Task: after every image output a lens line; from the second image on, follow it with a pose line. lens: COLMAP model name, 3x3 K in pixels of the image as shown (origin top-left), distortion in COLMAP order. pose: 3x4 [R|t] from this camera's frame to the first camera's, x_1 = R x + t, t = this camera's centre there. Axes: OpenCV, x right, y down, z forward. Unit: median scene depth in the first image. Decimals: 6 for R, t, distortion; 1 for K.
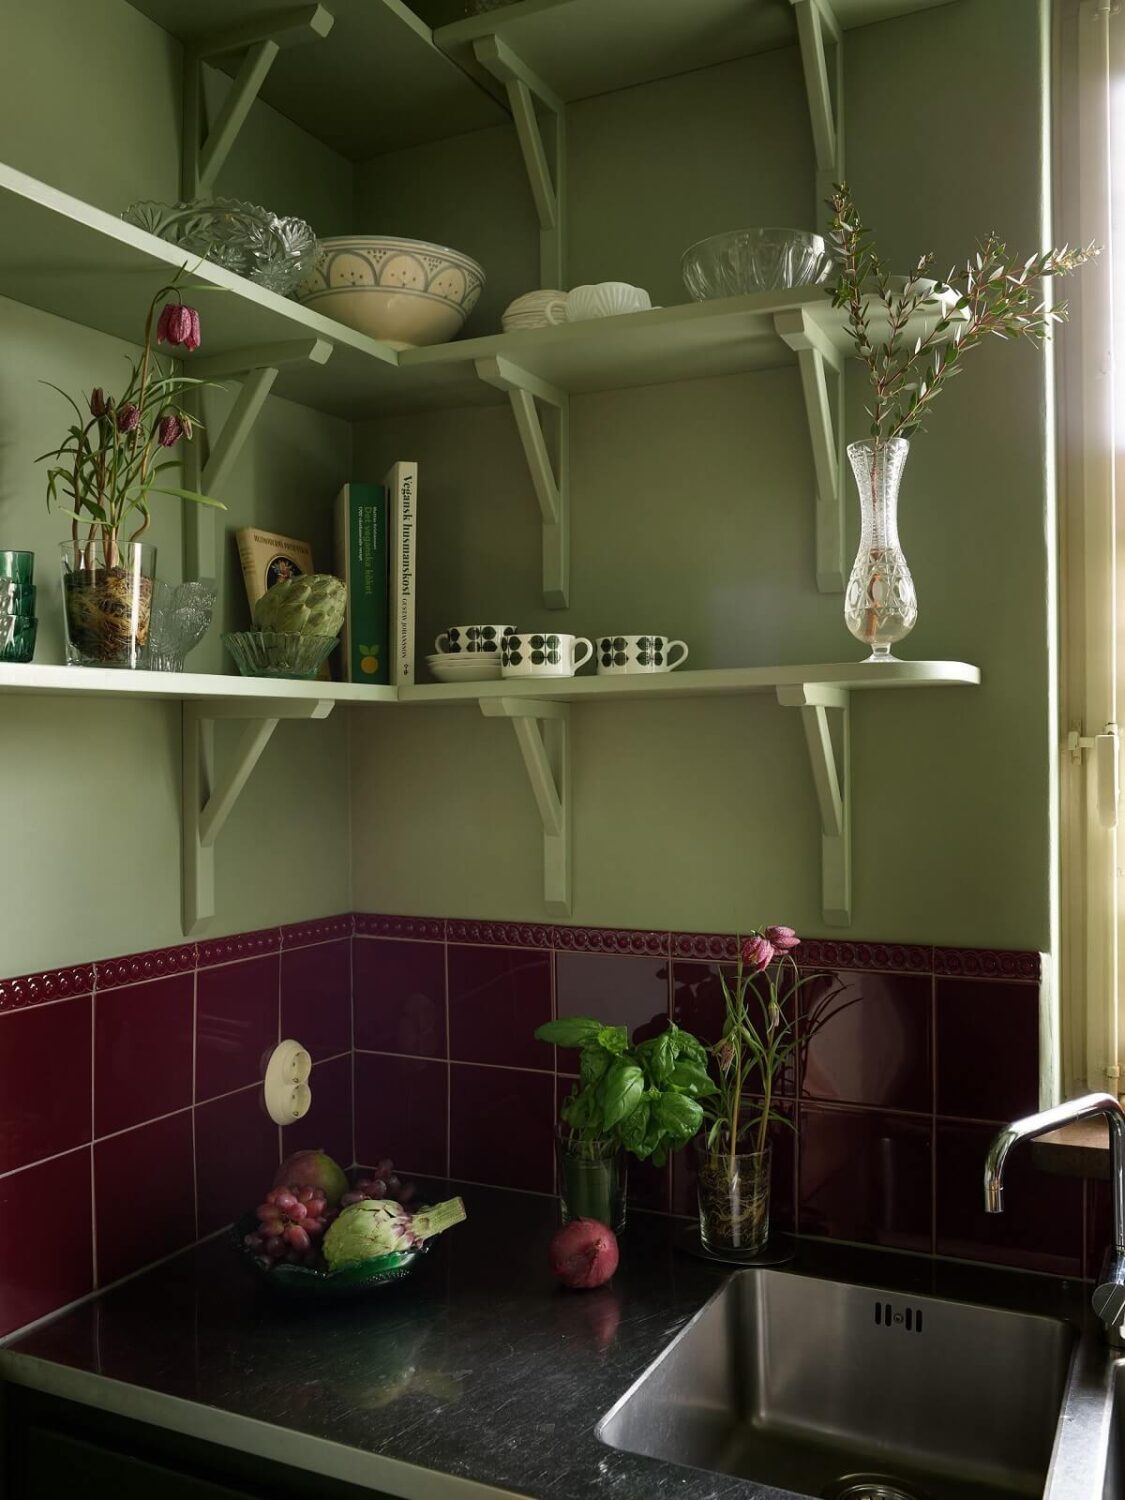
lens RADIAL K [[1290.9, 0, 562.1], [0, 1290.9, 753.7], [0, 0, 1]] dist [-0.034470, 0.021525]
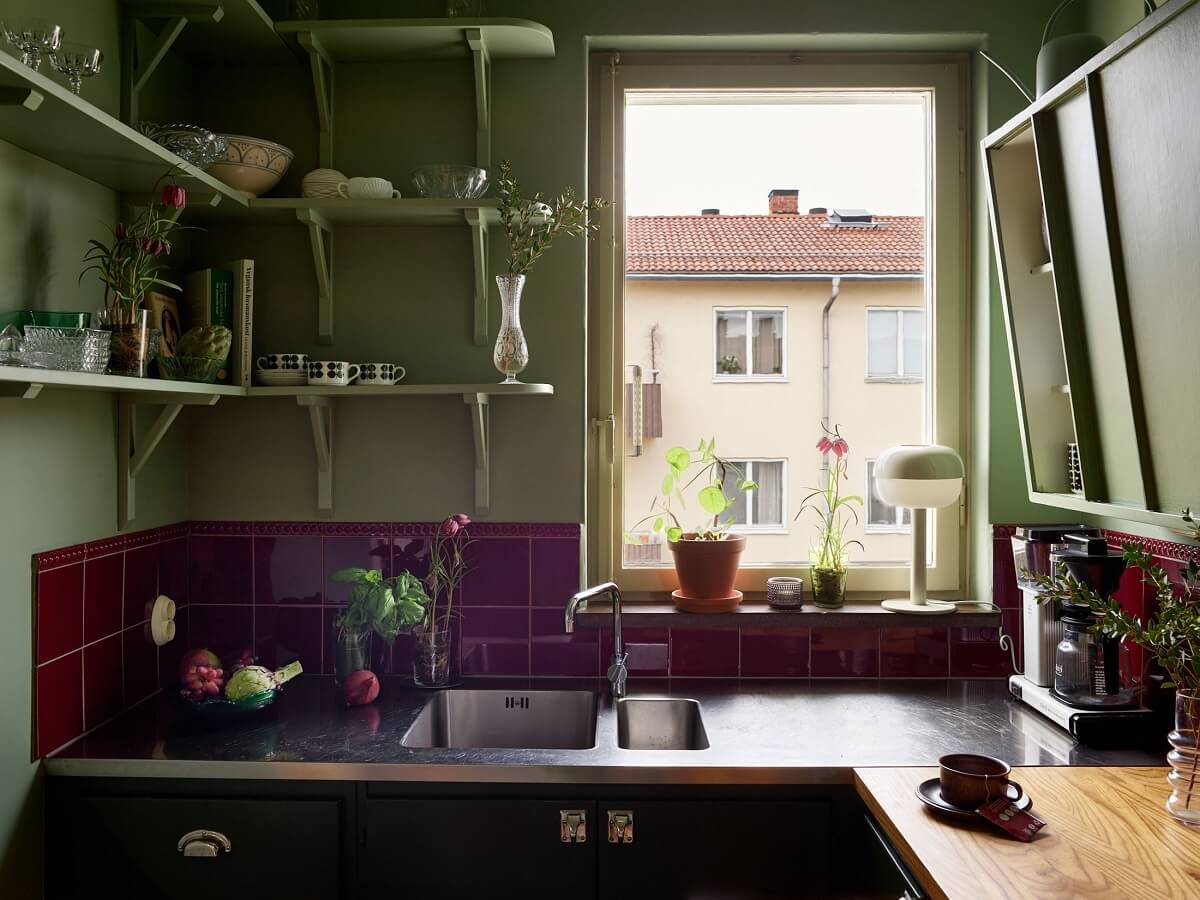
lens RADIAL K [[1032.7, 0, 599.3], [0, 1032.7, 444.1], [0, 0, 1]] dist [-0.034470, 0.021525]
pose [[0.905768, 0.003083, 0.423763, -0.306966], [-0.008640, 0.999900, 0.011194, 0.006349], [-0.423686, -0.013801, 0.905704, -0.523914]]
